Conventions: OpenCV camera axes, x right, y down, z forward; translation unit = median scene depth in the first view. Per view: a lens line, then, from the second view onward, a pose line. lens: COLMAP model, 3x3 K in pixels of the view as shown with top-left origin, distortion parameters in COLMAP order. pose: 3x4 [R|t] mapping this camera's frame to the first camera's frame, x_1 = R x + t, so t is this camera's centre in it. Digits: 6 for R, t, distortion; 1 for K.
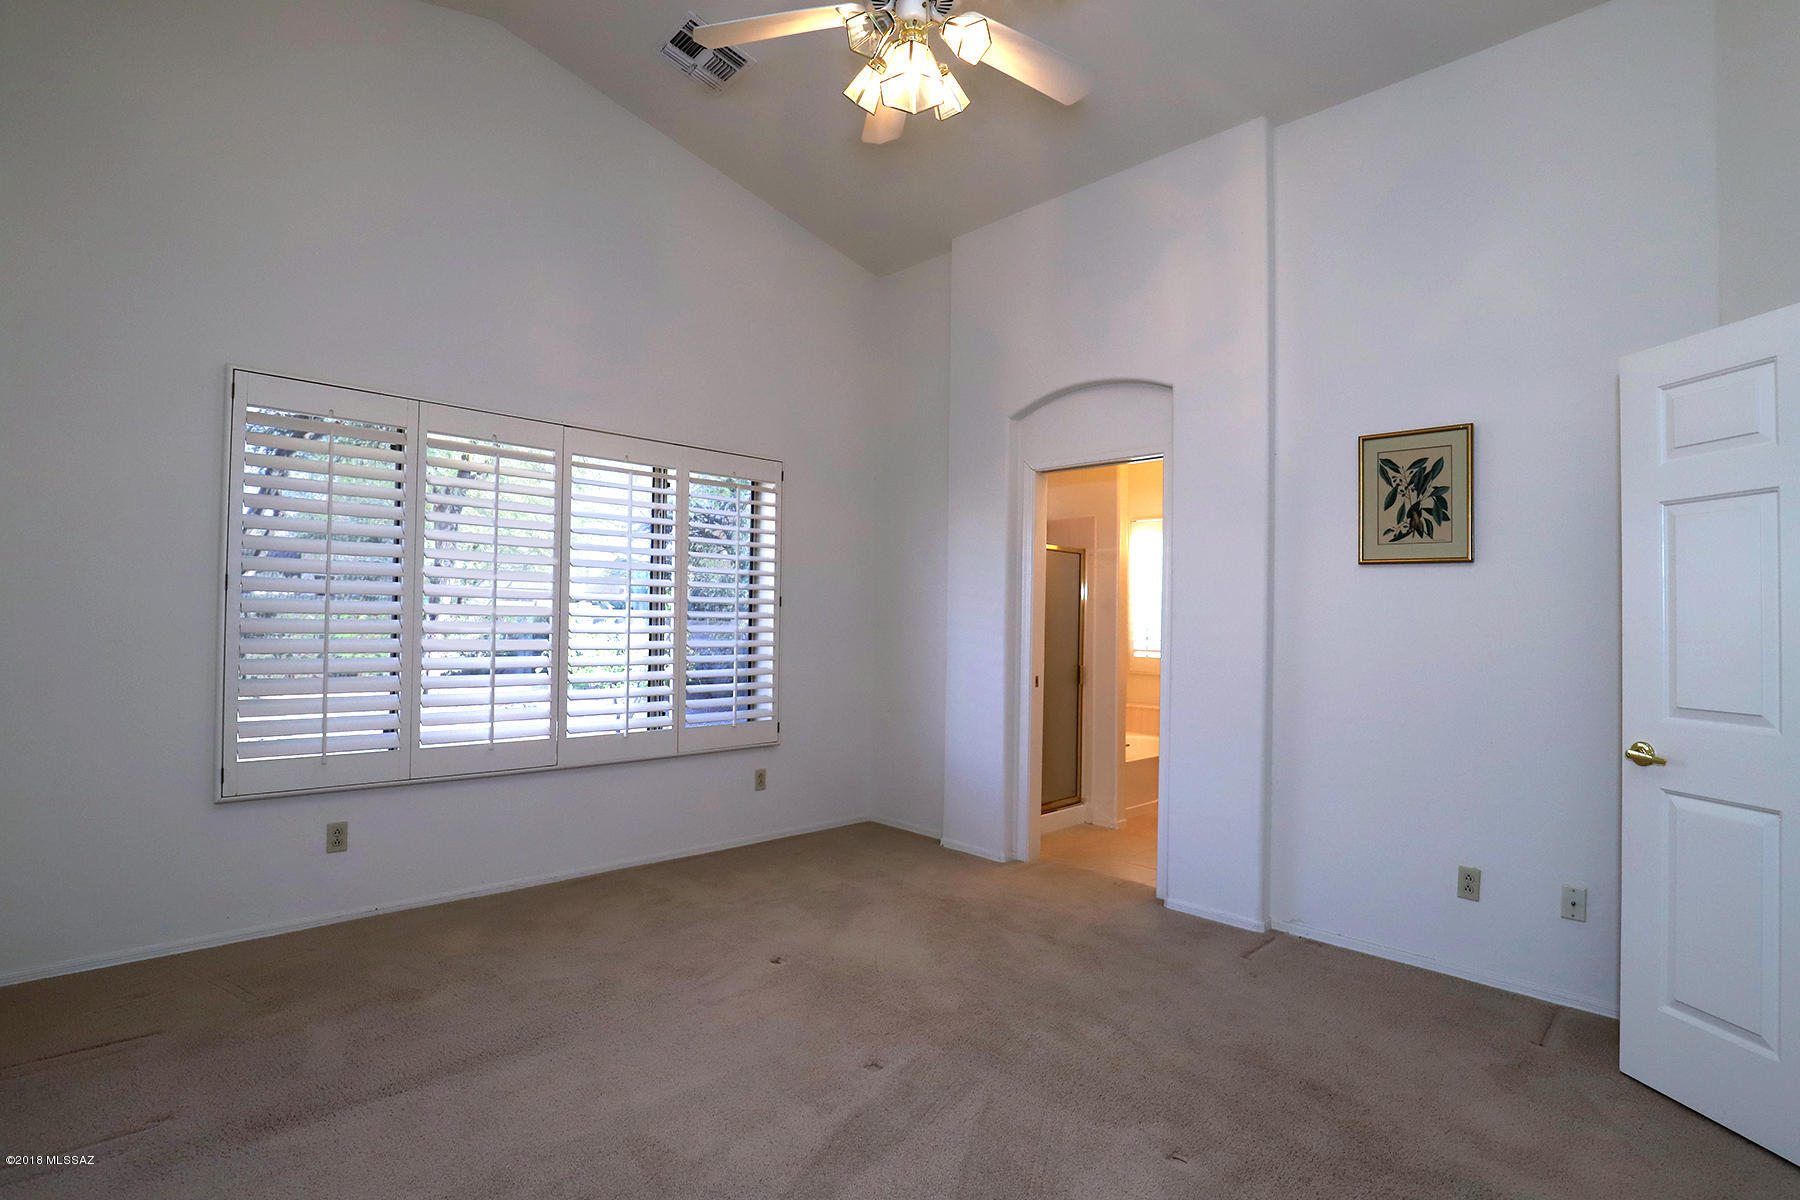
lens RADIAL K [[888.5, 0, 900.8], [0, 888.5, 575.8], [0, 0, 1]] dist [-0.027456, 0.000519]
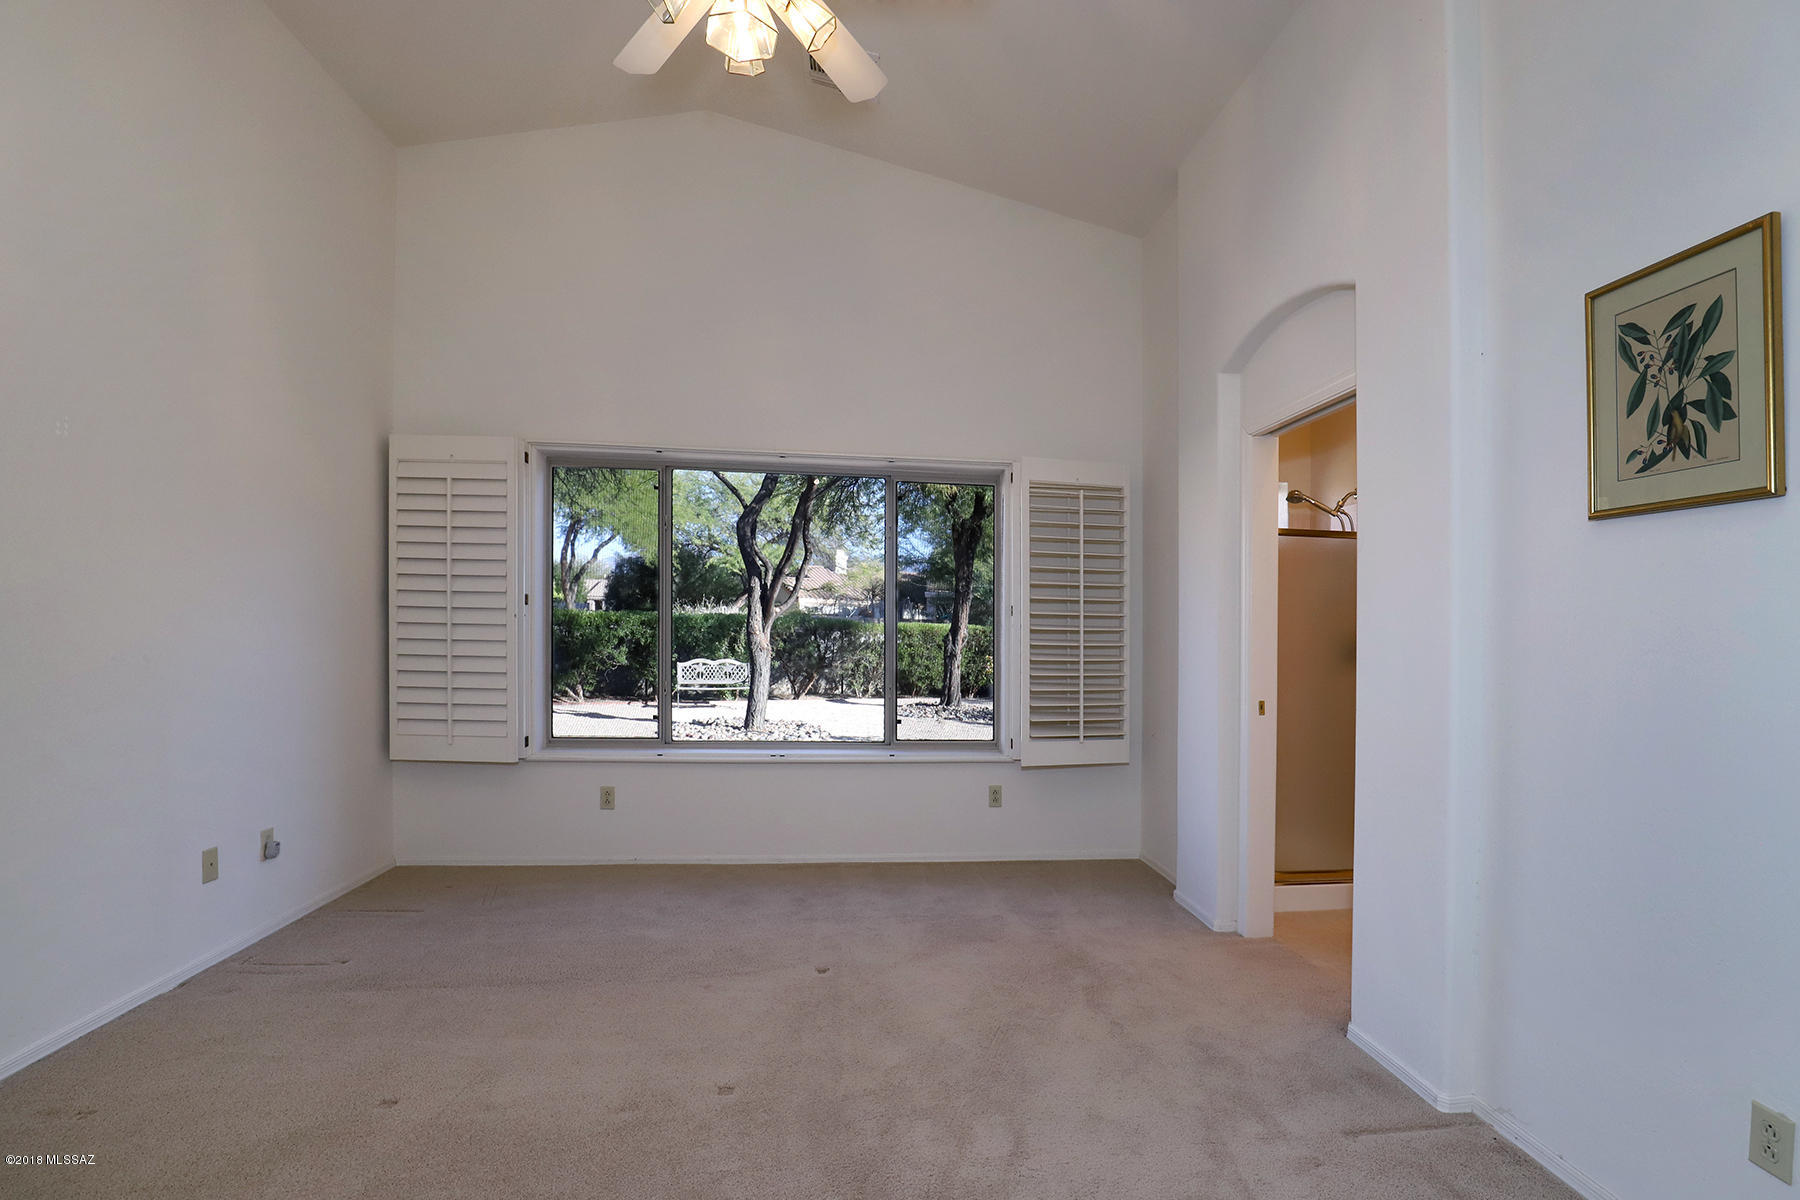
lens RADIAL K [[870.9, 0, 904.1], [0, 870.9, 611.0], [0, 0, 1]] dist [-0.021293, 0.001173]
pose [[0.782192, -0.017623, -0.622788, 0.535876], [0.025991, 0.999653, 0.004357, 0.032655], [0.622495, -0.019595, 0.782378, 0.304740]]
